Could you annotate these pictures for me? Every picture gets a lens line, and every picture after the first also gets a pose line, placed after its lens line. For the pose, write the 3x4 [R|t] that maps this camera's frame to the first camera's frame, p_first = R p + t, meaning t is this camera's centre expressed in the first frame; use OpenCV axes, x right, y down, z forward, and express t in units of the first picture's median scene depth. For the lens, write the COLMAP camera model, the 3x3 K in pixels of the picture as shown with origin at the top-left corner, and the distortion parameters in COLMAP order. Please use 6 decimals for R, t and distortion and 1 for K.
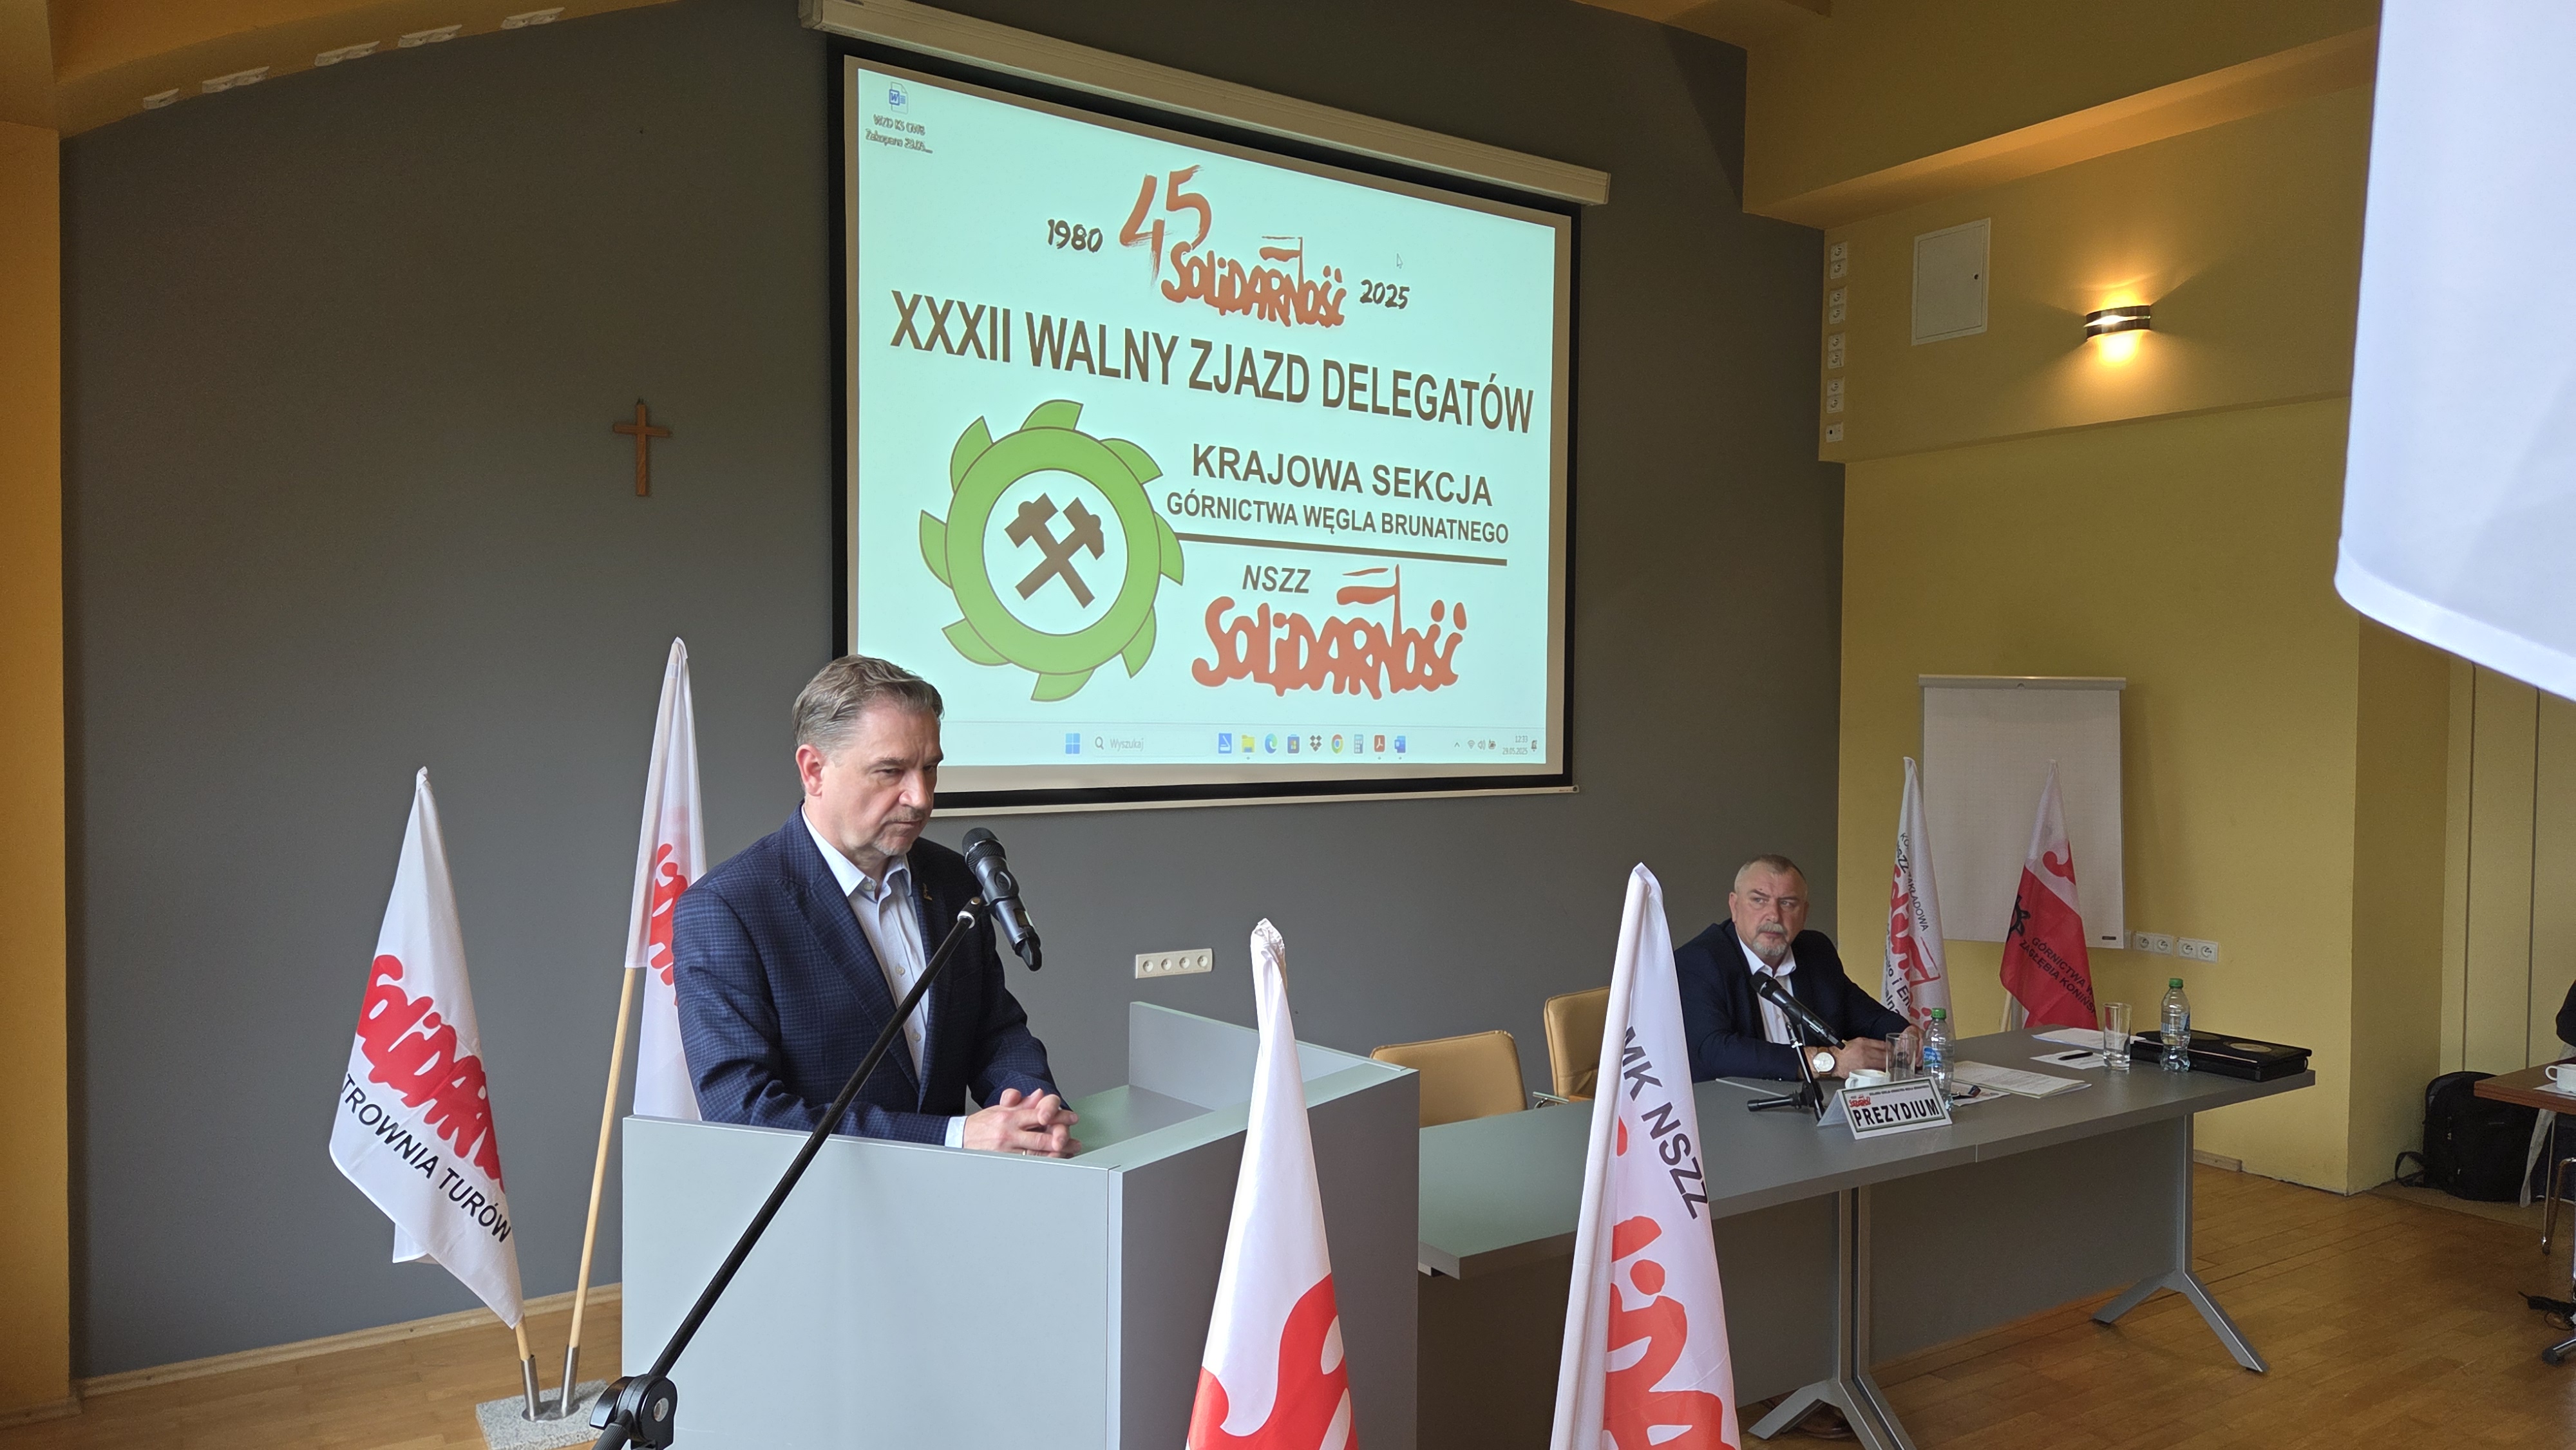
lens RADIAL K [[1726.2, 0, 1303.8], [0, 1726.2, 744.6], [0, 0, 1]] dist [0.085119, -0.076639]
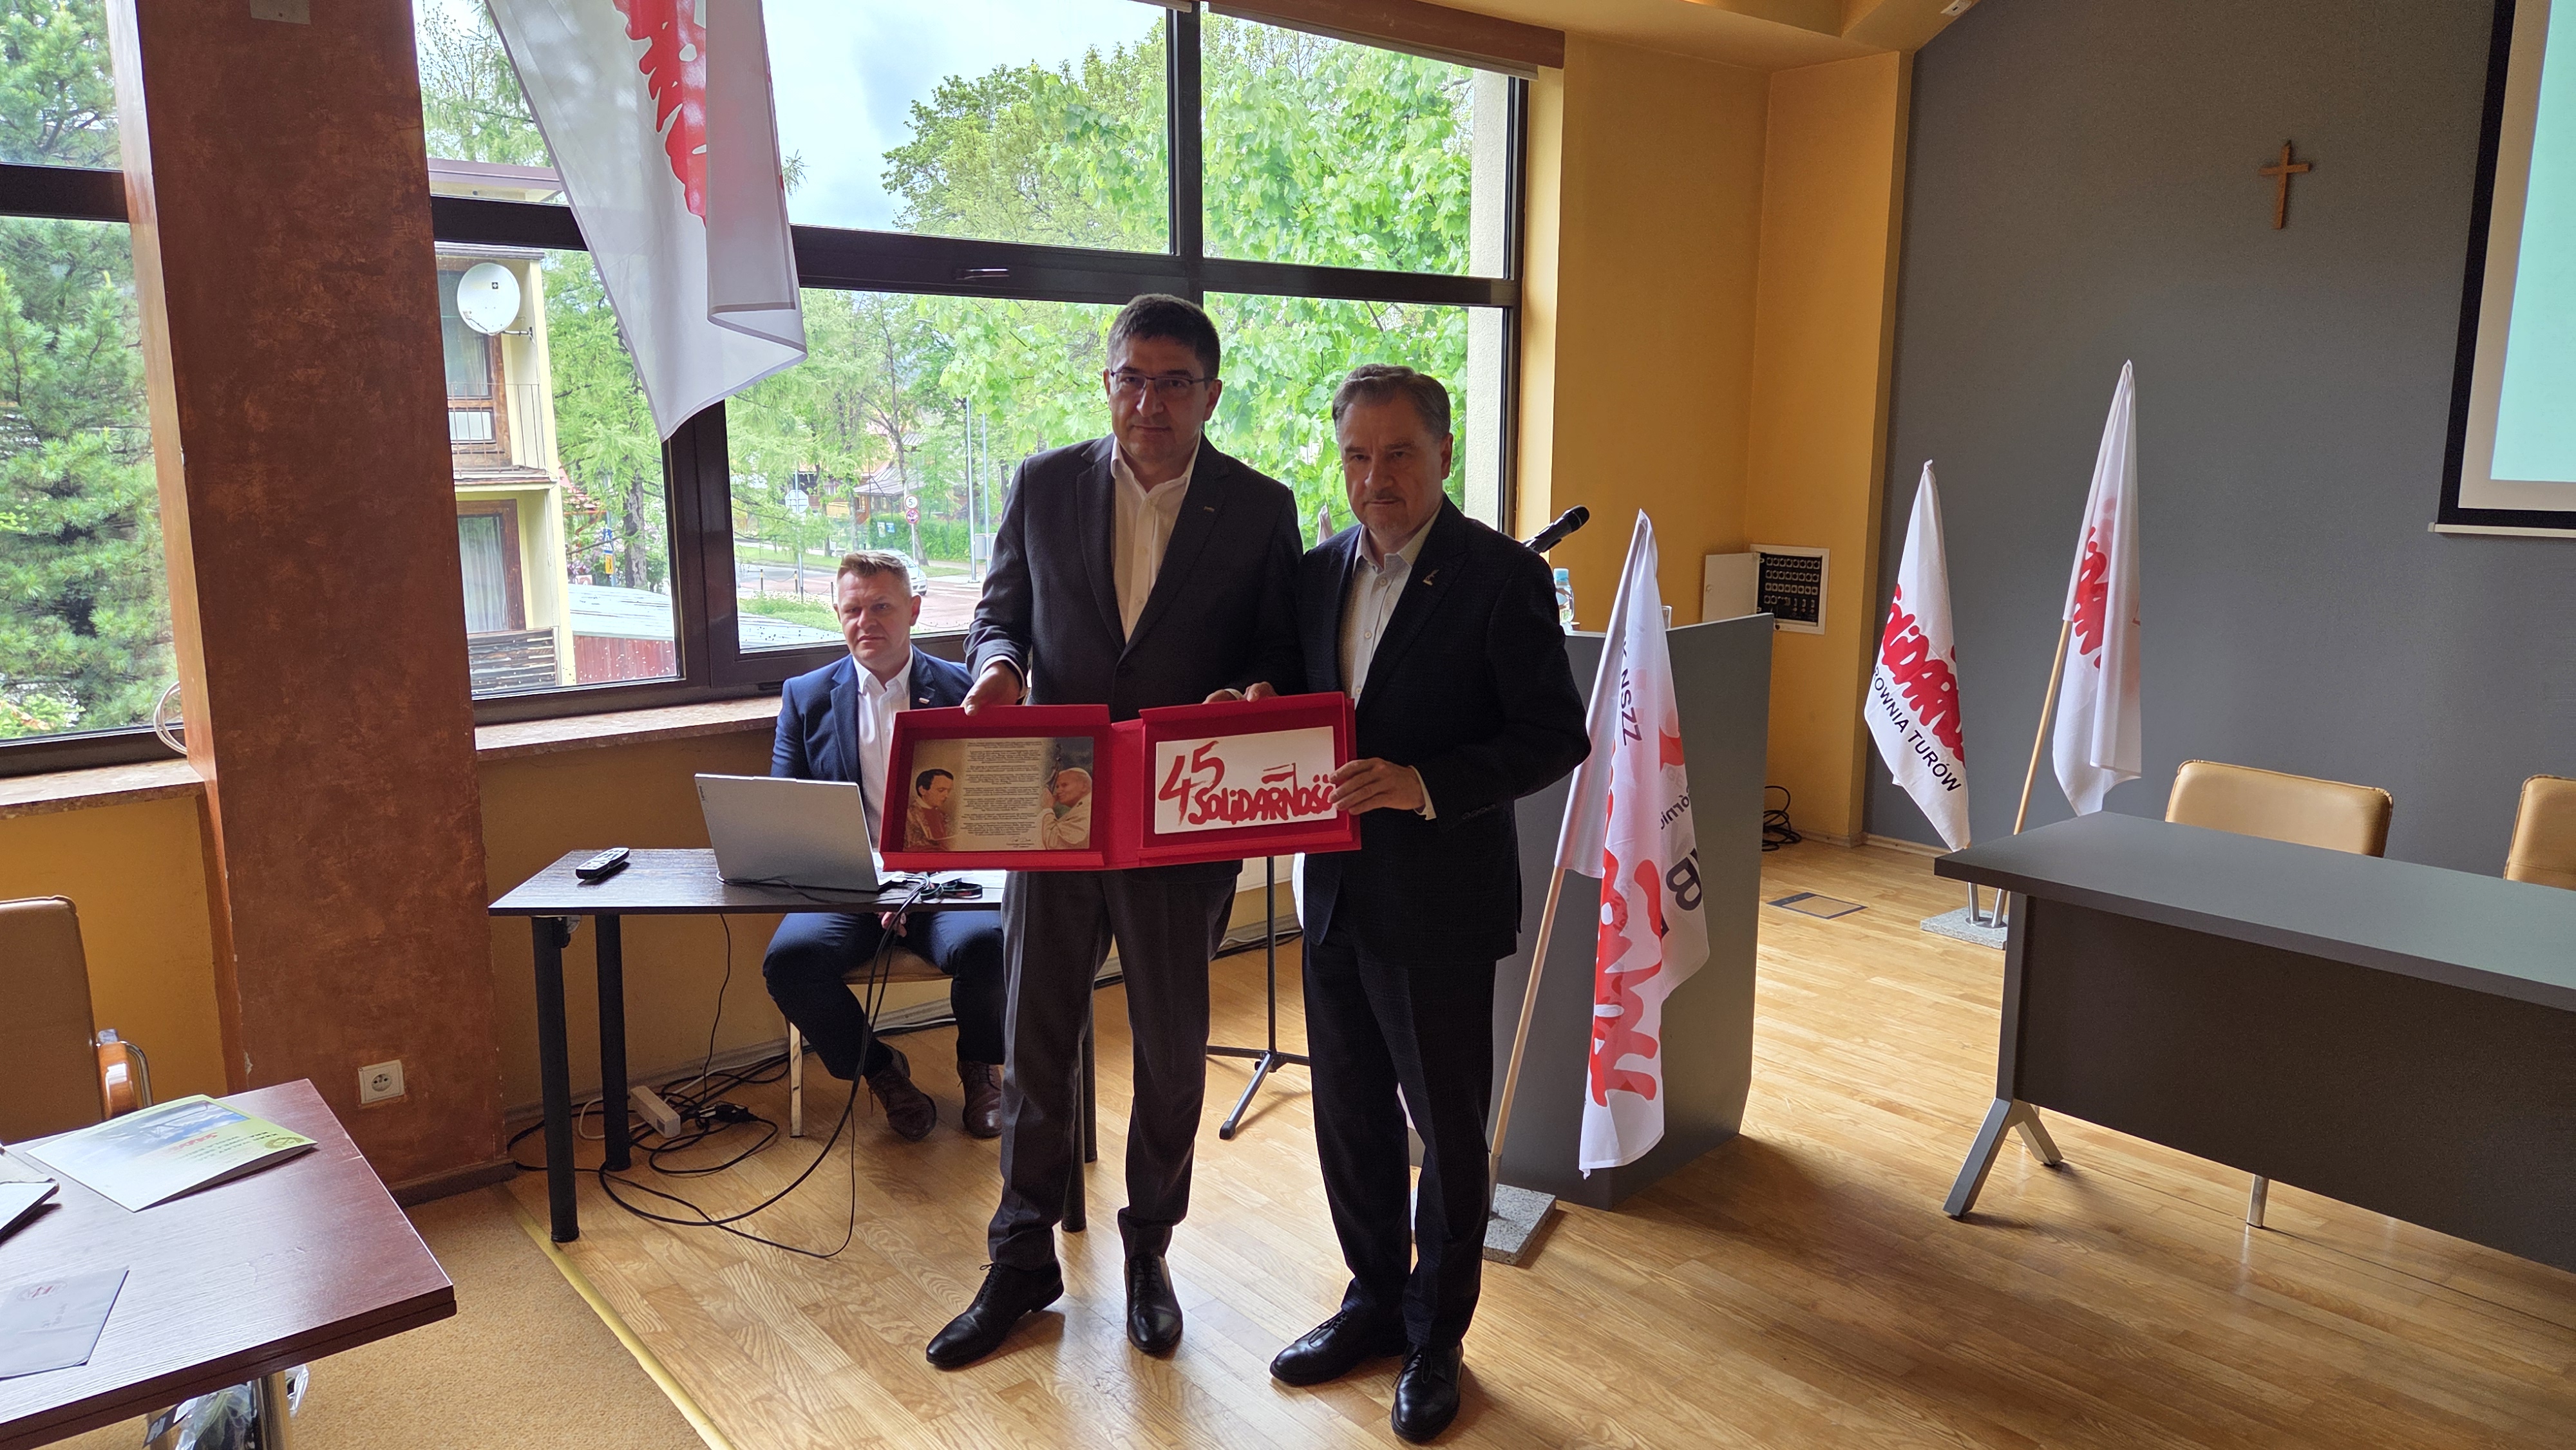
lens RADIAL K [[1726.2, 0, 1263.5], [0, 1726.2, 713.5], [0, 0, 1]] dist [0.085119, -0.076639]
pose [[0.090023, 0.157225, -0.983451, 0.774411], [-0.028705, 0.987460, 0.155238, 0.009799], [0.995526, 0.014255, 0.093407, 0.256042]]
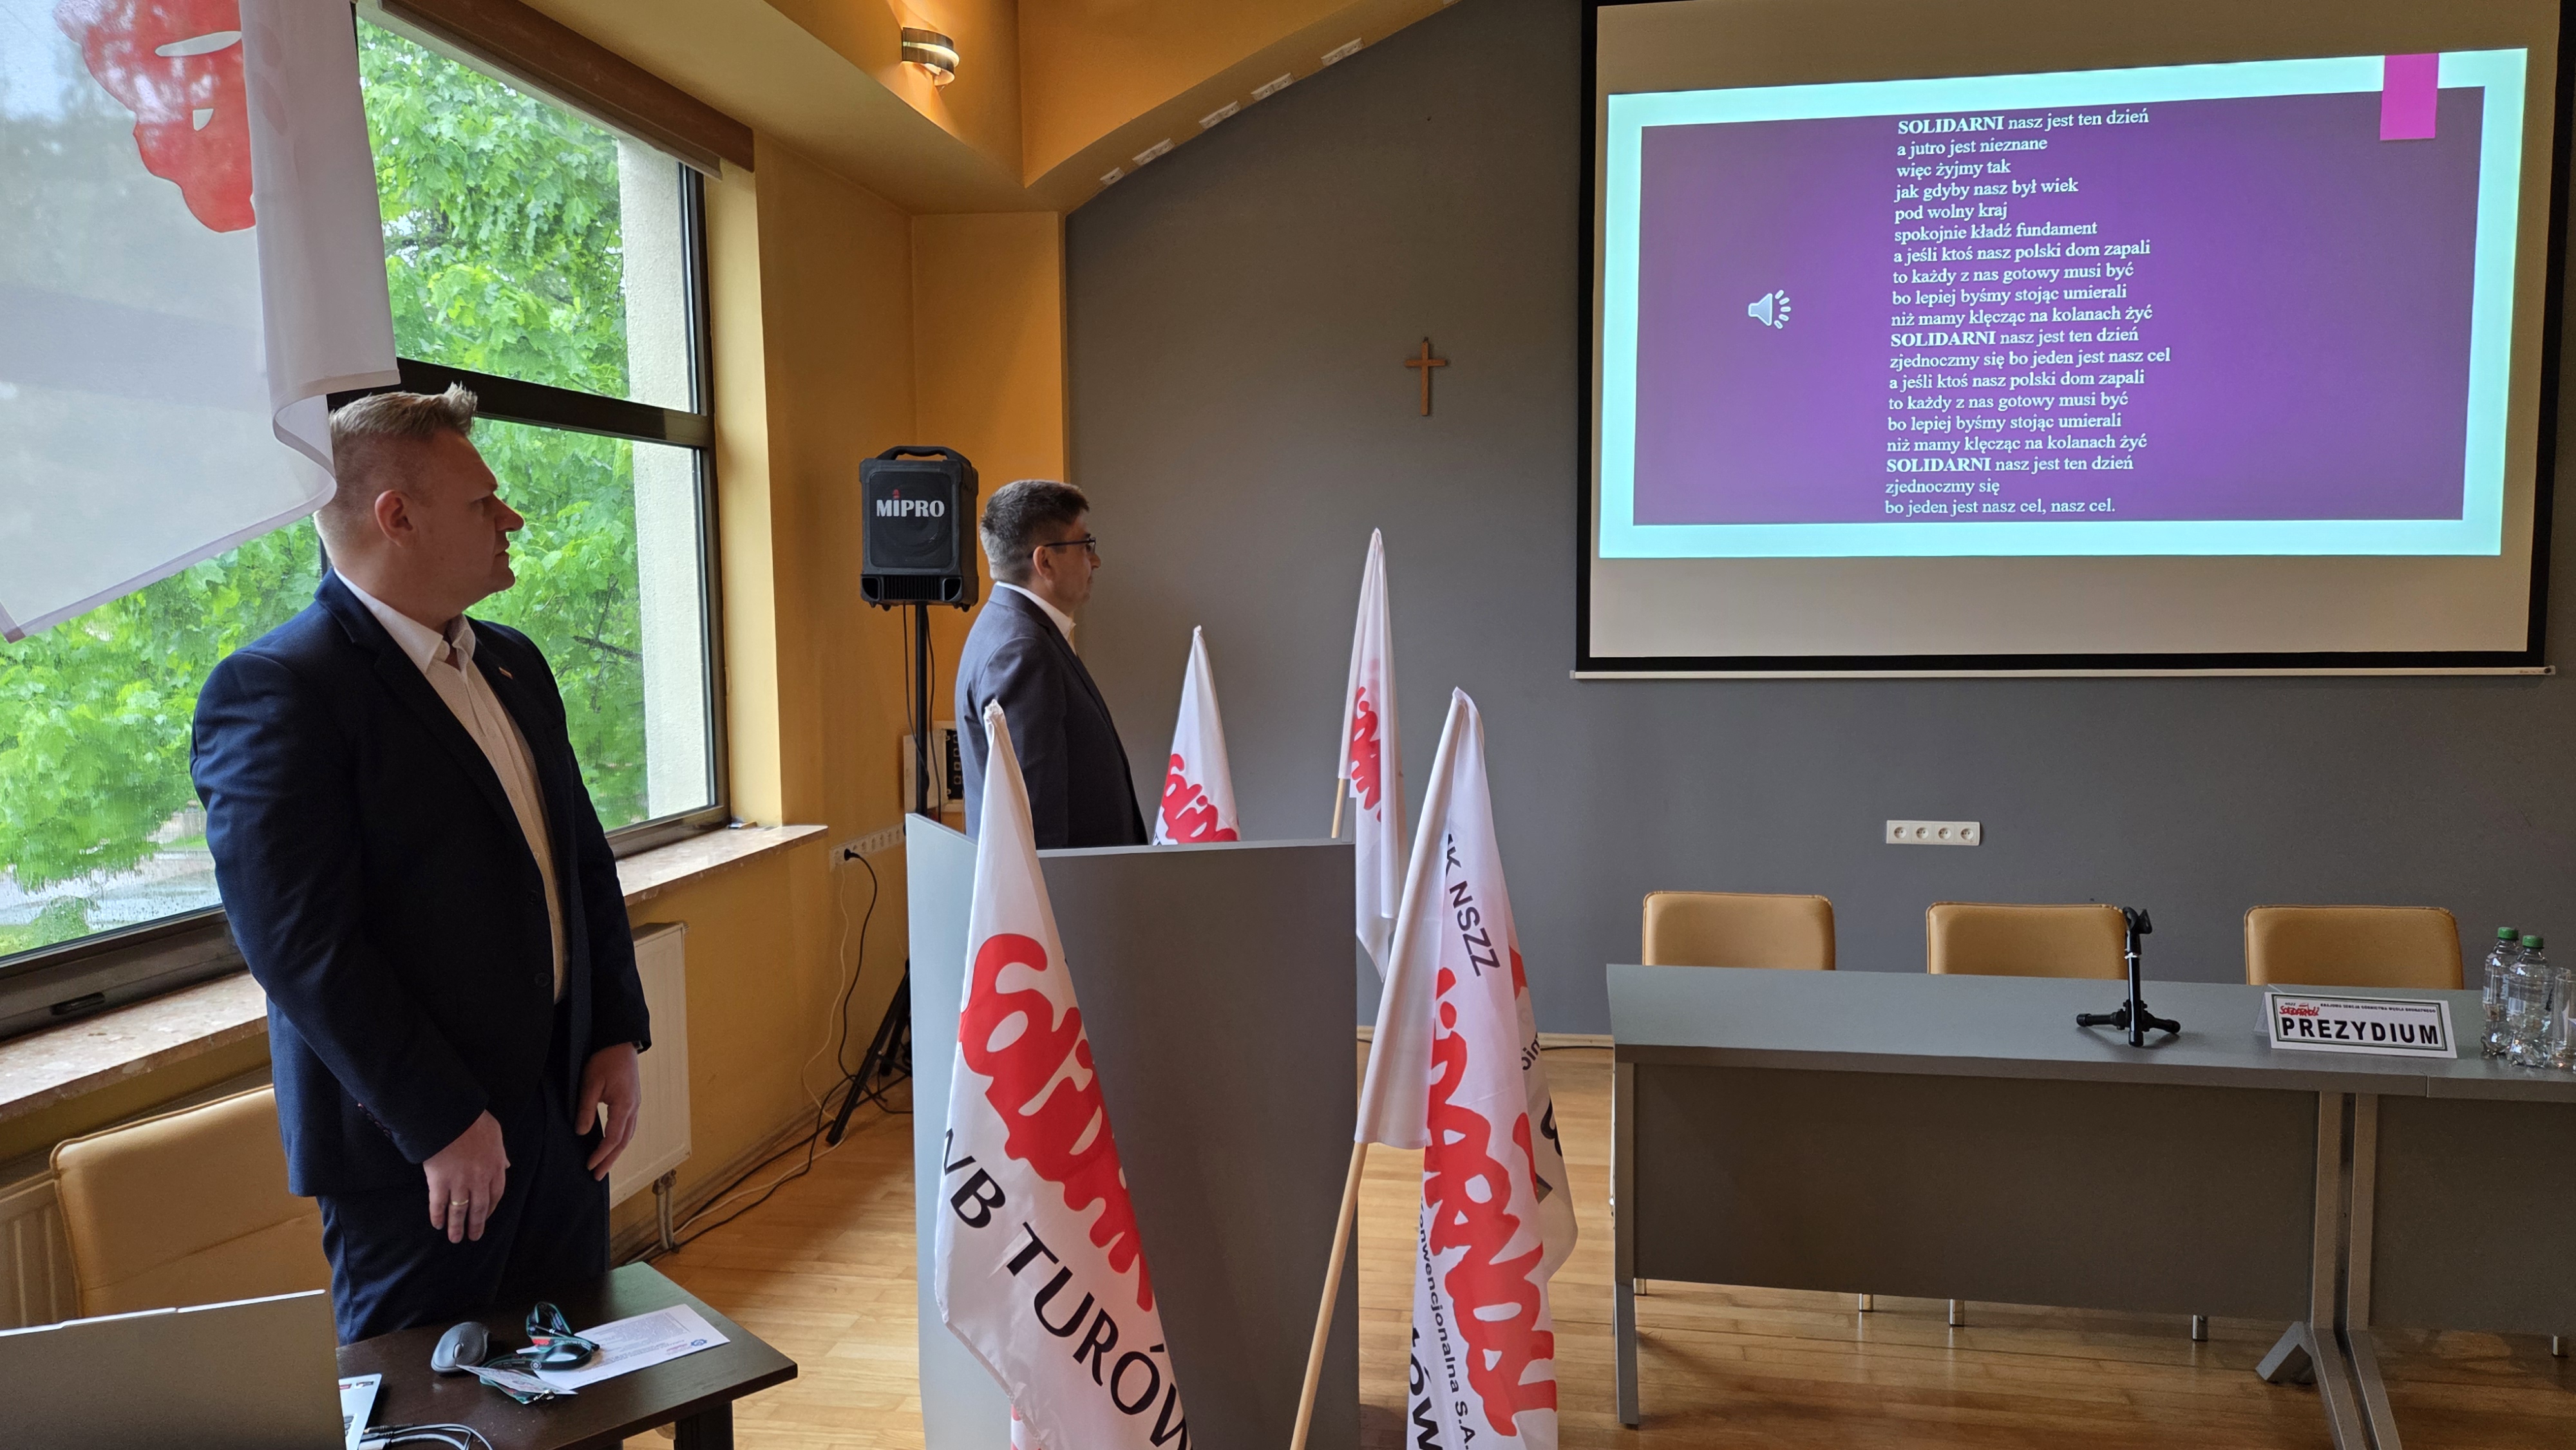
lens RADIAL K [[1726.2, 0, 1288.8], [0, 1726.2, 735.6], [0, 0, 1]] dist [0.085119, -0.076639]
pose [[0.724904, 0.045731, -0.687330, 0.442019], [-0.005821, 0.998165, 0.060273, 0.014655], [0.688825, -0.039691, 0.723840, 0.017945]]
